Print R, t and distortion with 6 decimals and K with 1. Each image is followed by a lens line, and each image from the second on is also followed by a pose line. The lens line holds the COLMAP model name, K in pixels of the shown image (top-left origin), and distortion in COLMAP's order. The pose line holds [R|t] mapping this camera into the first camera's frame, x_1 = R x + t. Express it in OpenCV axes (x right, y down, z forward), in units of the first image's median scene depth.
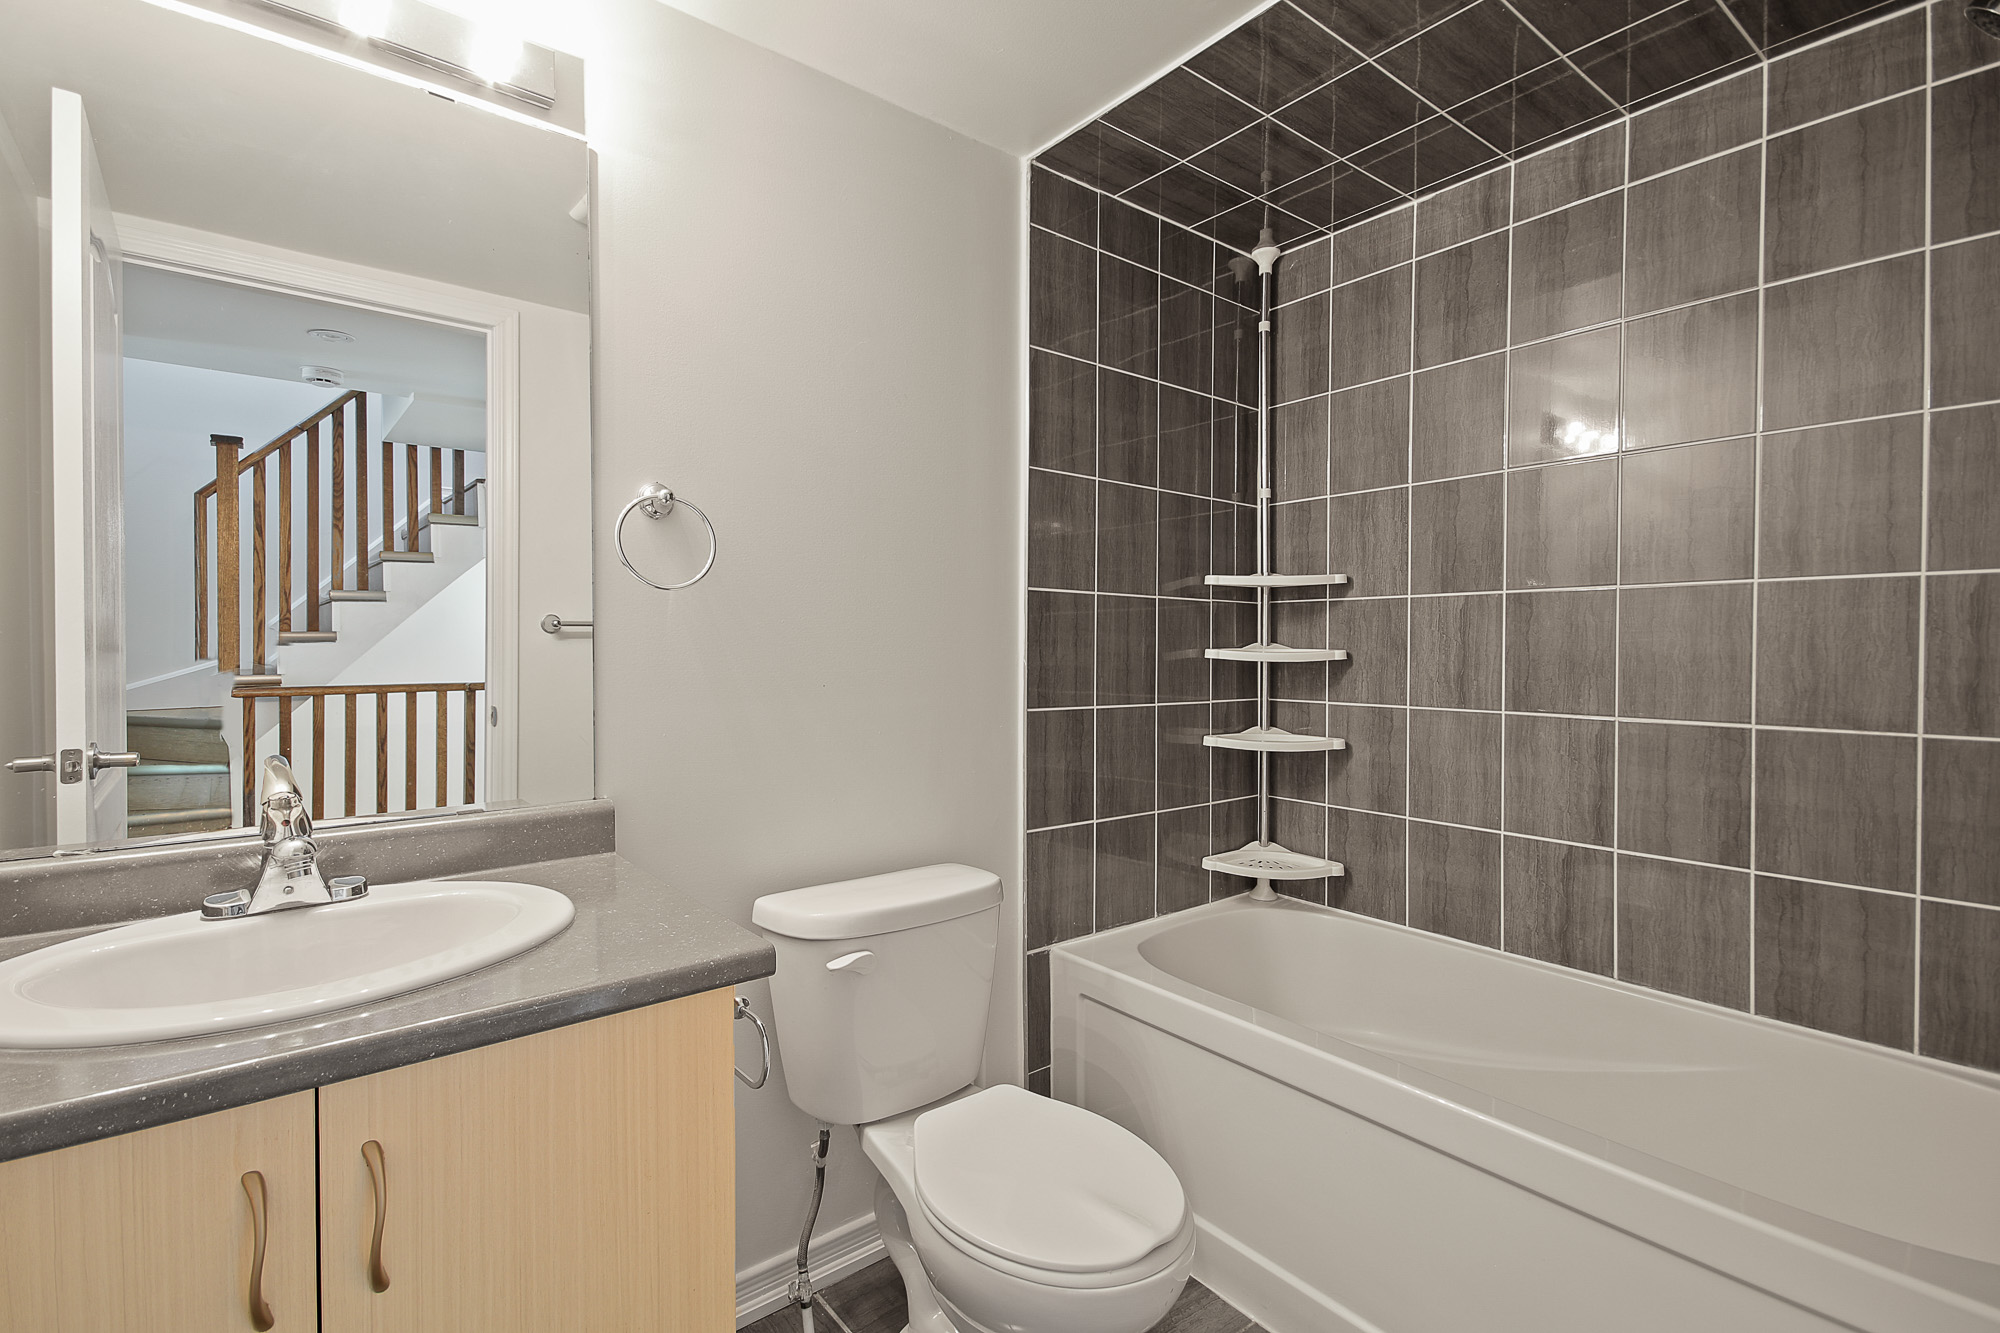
lens RADIAL K [[940.7, 0, 981.1], [0, 940.7, 657.6], [0, 0, 1]] dist [0.002359, -0.001968]
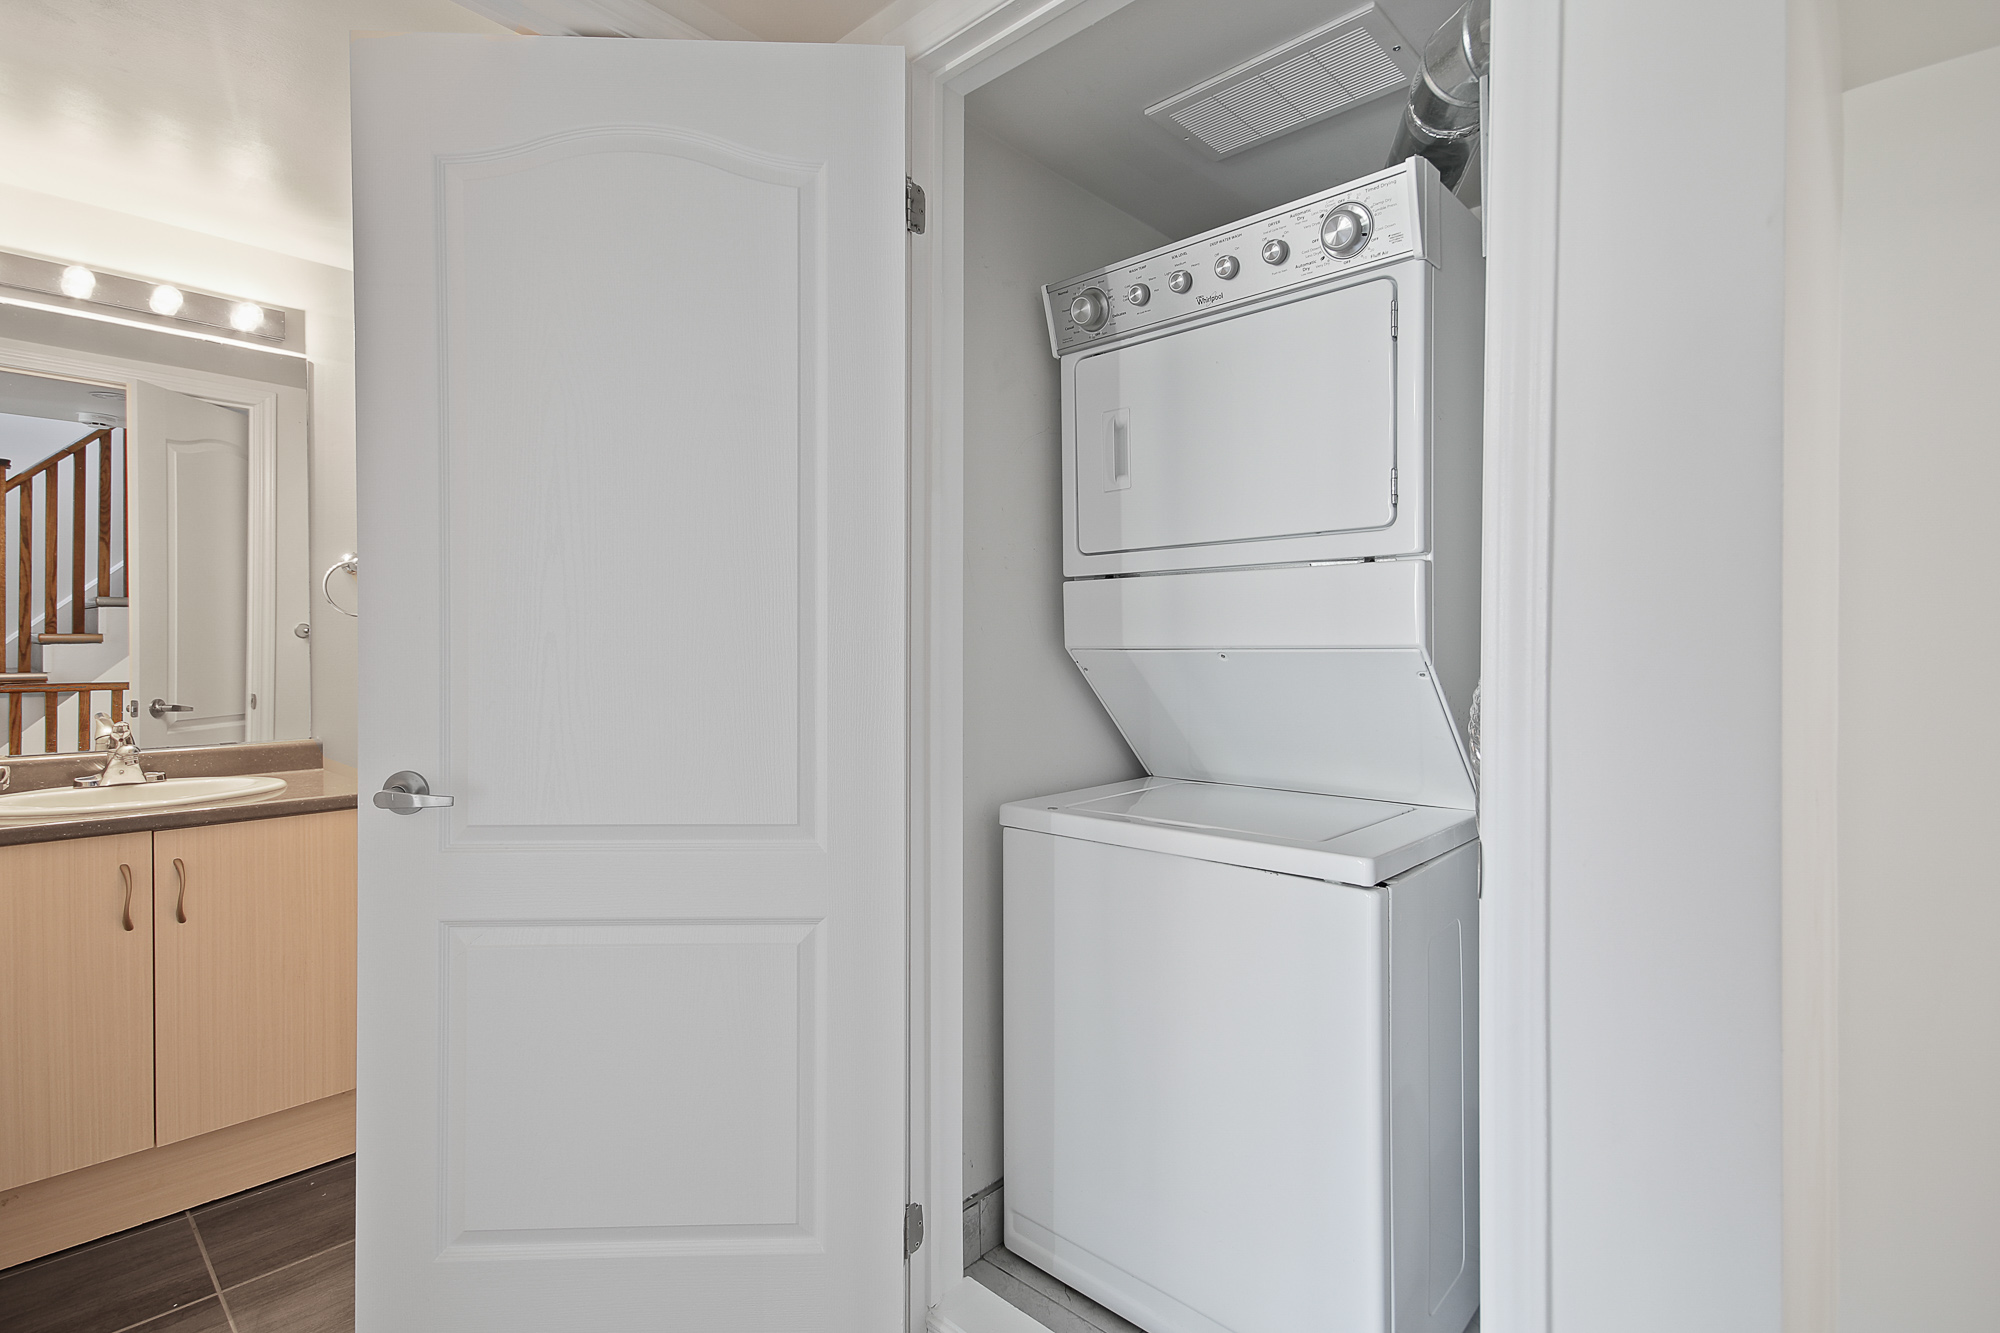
lens RADIAL K [[940.7, 0, 981.1], [0, 940.7, 657.6], [0, 0, 1]] dist [0.002359, -0.001968]
pose [[0.985947, 0.002831, 0.167033, 0.161875], [-0.002236, 0.999990, -0.003753, 0.002120], [-0.167042, 0.003326, 0.985944, -0.285867]]
